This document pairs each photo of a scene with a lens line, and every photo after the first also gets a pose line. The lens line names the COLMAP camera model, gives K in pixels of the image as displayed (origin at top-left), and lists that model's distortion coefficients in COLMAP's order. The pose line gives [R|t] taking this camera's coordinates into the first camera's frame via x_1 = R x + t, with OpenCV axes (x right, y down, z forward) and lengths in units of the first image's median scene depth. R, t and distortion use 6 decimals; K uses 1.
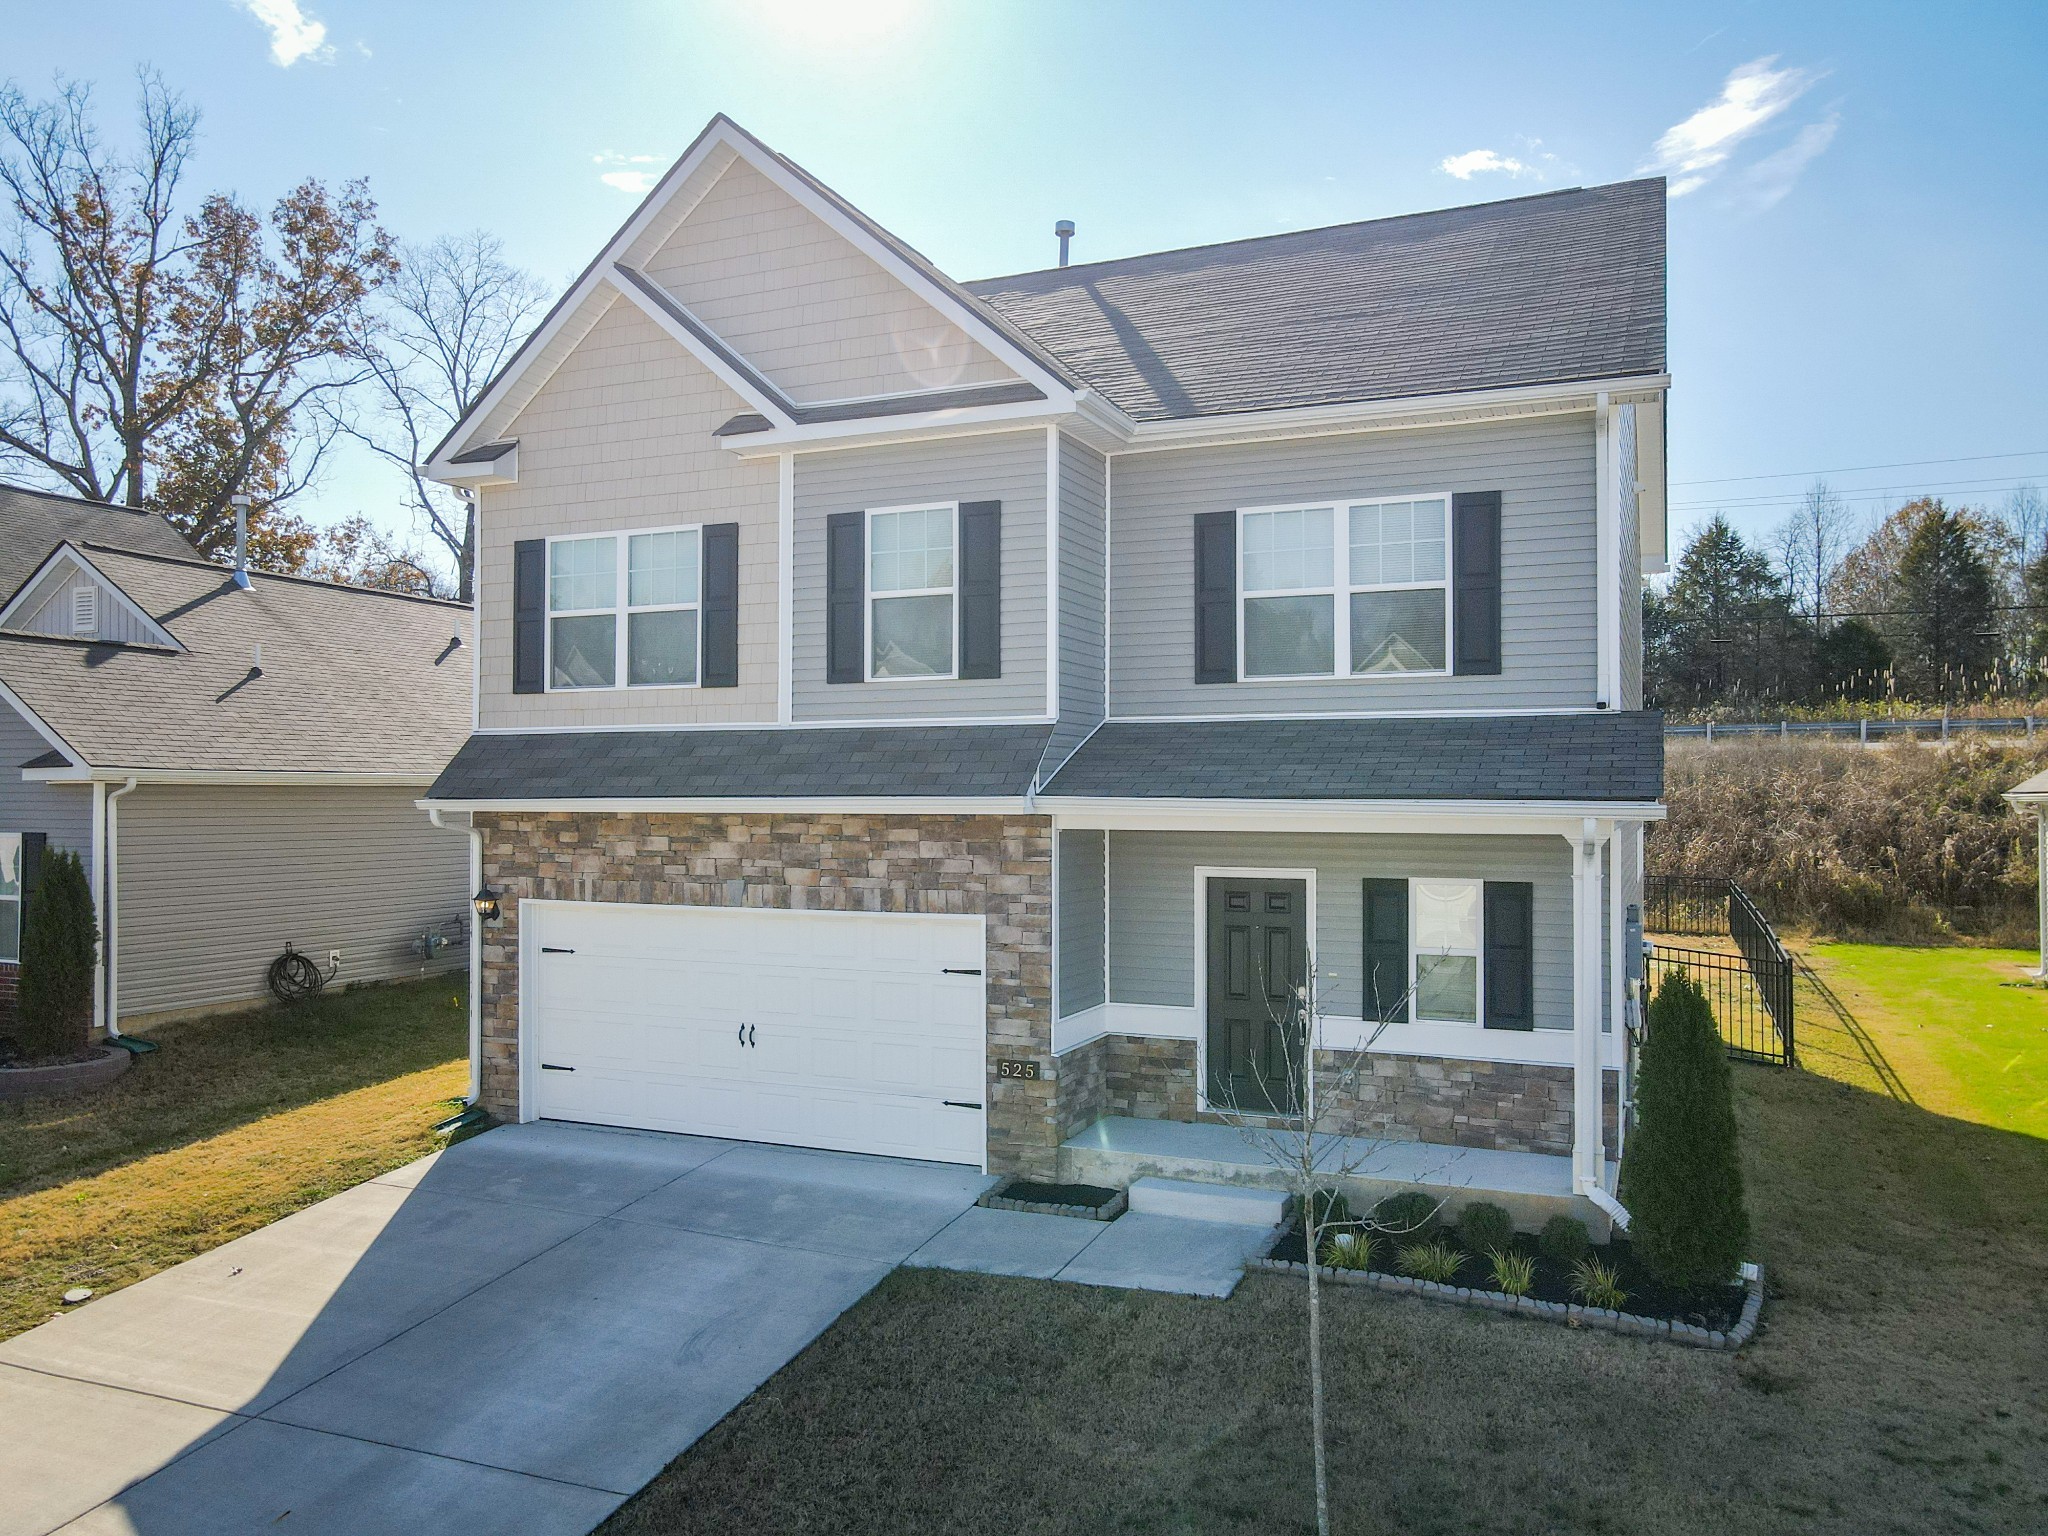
lens RADIAL K [[1506.5, 0, 1032.2], [0, 1506.5, 784.9], [0, 0, 1]] dist [-0.008154, 0.039693]
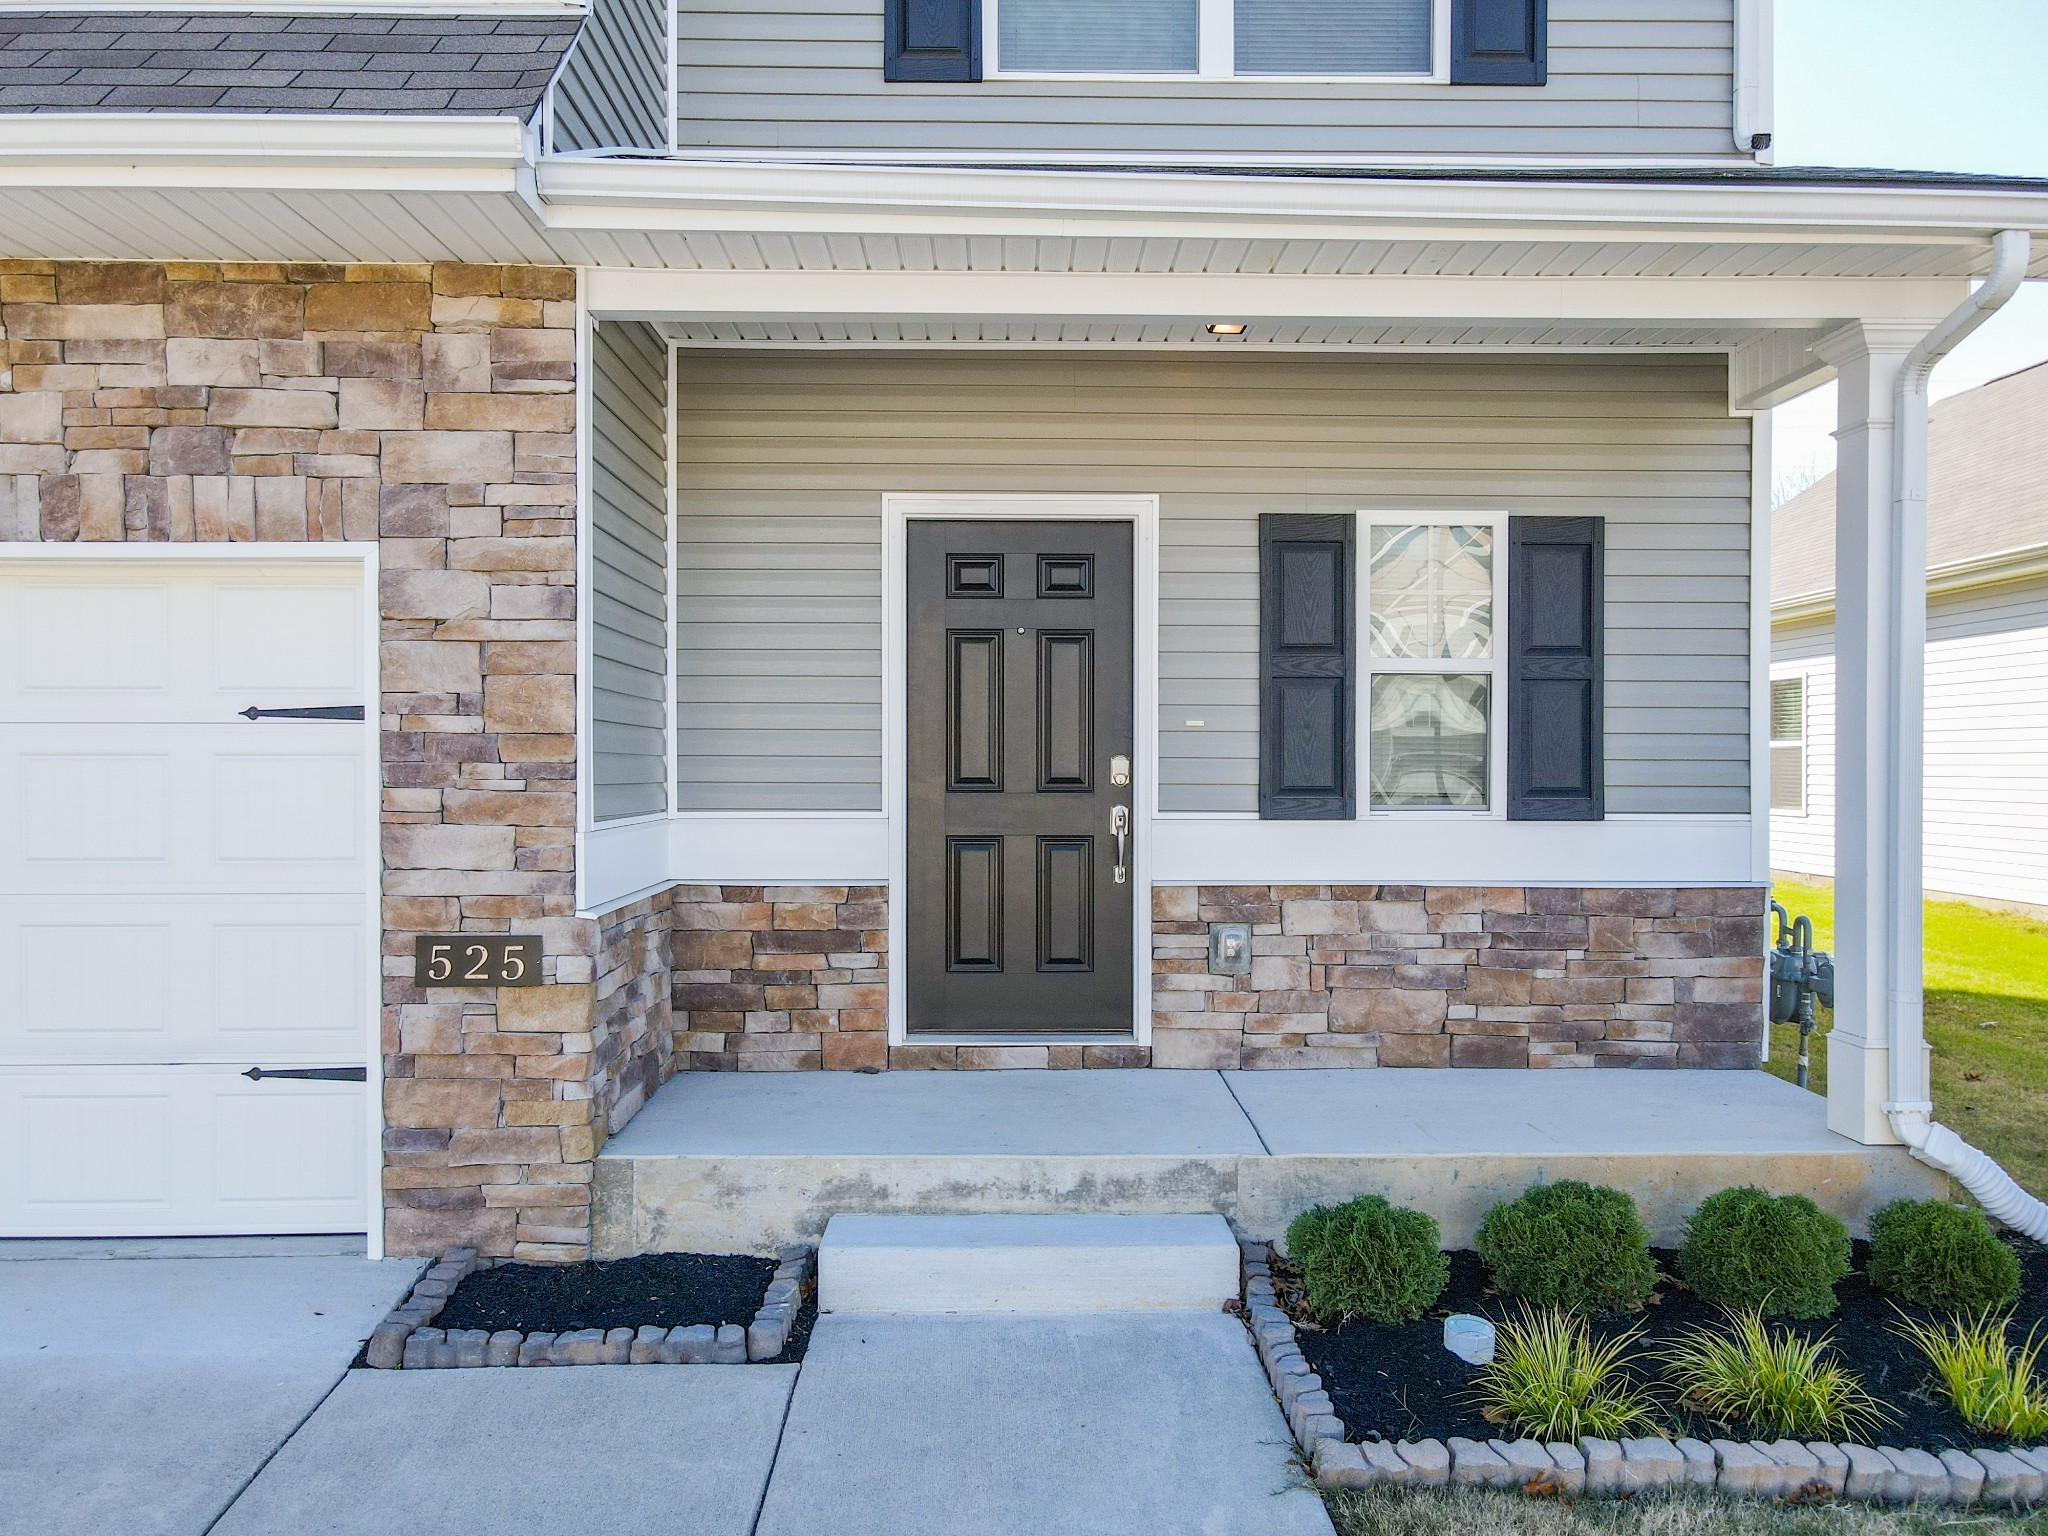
lens RADIAL K [[1506.5, 0, 1025.9], [0, 1506.5, 771.4], [0, 0, 1]] dist [-0.008154, 0.039693]
pose [[0.909975, -0.001563, 0.414660, -0.039848], [-0.003444, 0.999930, 0.011327, 0.137906], [-0.414649, -0.011736, 0.909906, 0.611108]]
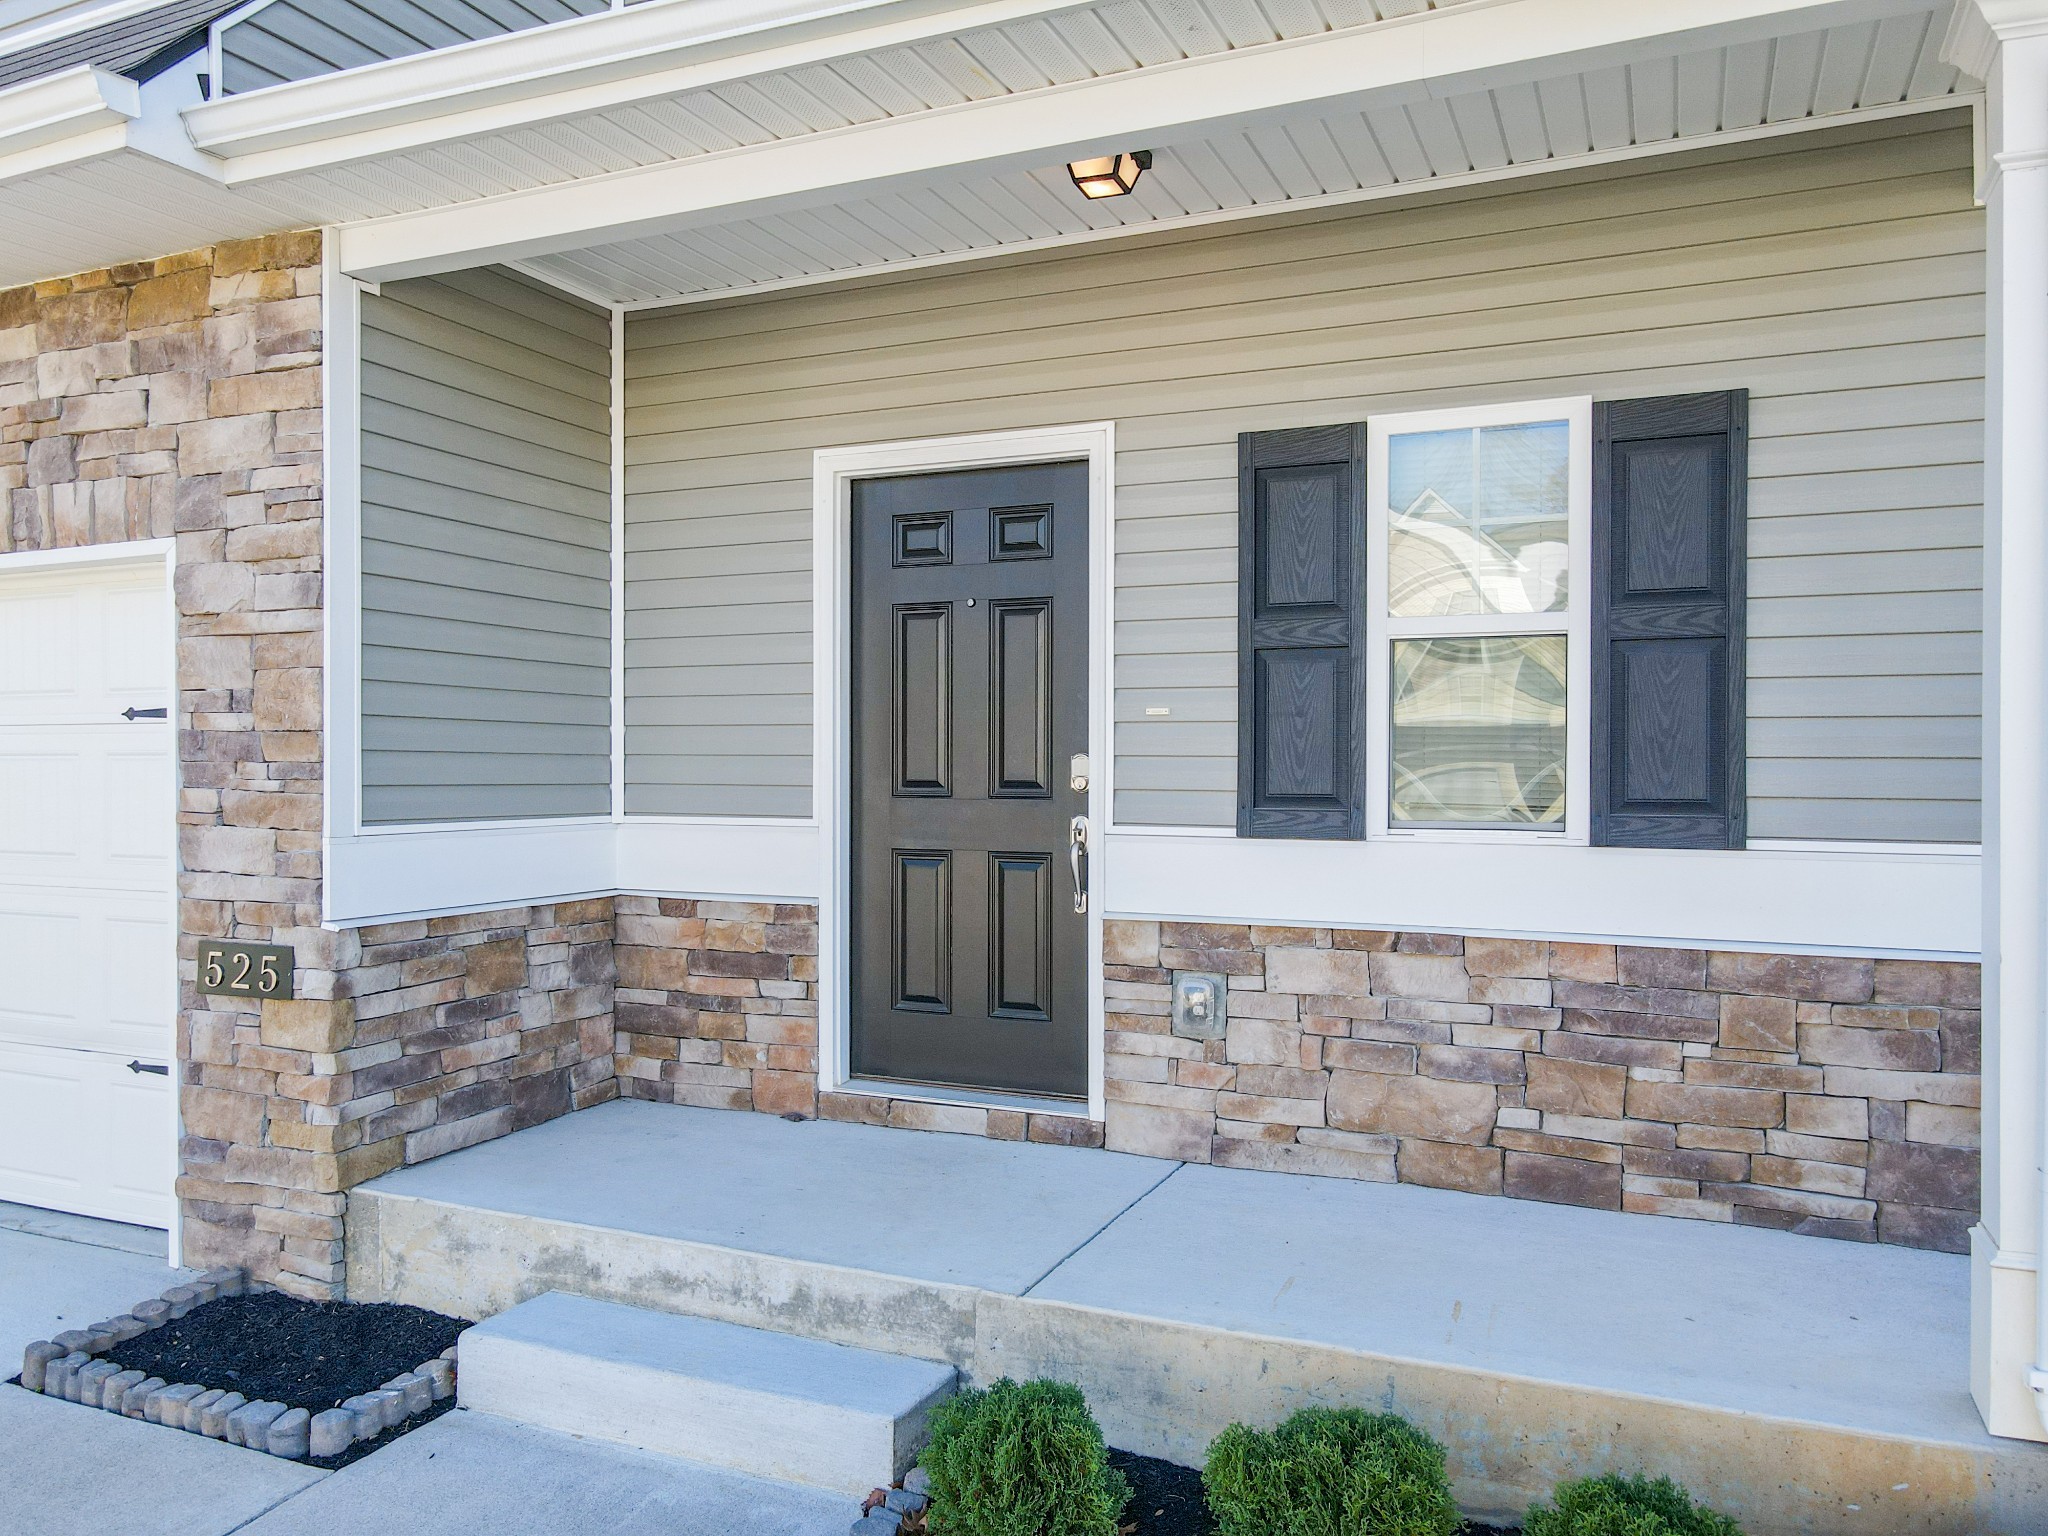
lens RADIAL K [[1506.5, 0, 1026.2], [0, 1506.5, 769.7], [0, 0, 1]] dist [-0.008154, 0.039693]
pose [[0.999892, 0.001087, -0.014632, 0.176651], [-0.000934, 0.999945, 0.010481, 0.138339], [0.014643, -0.010466, 0.999838, 0.651893]]
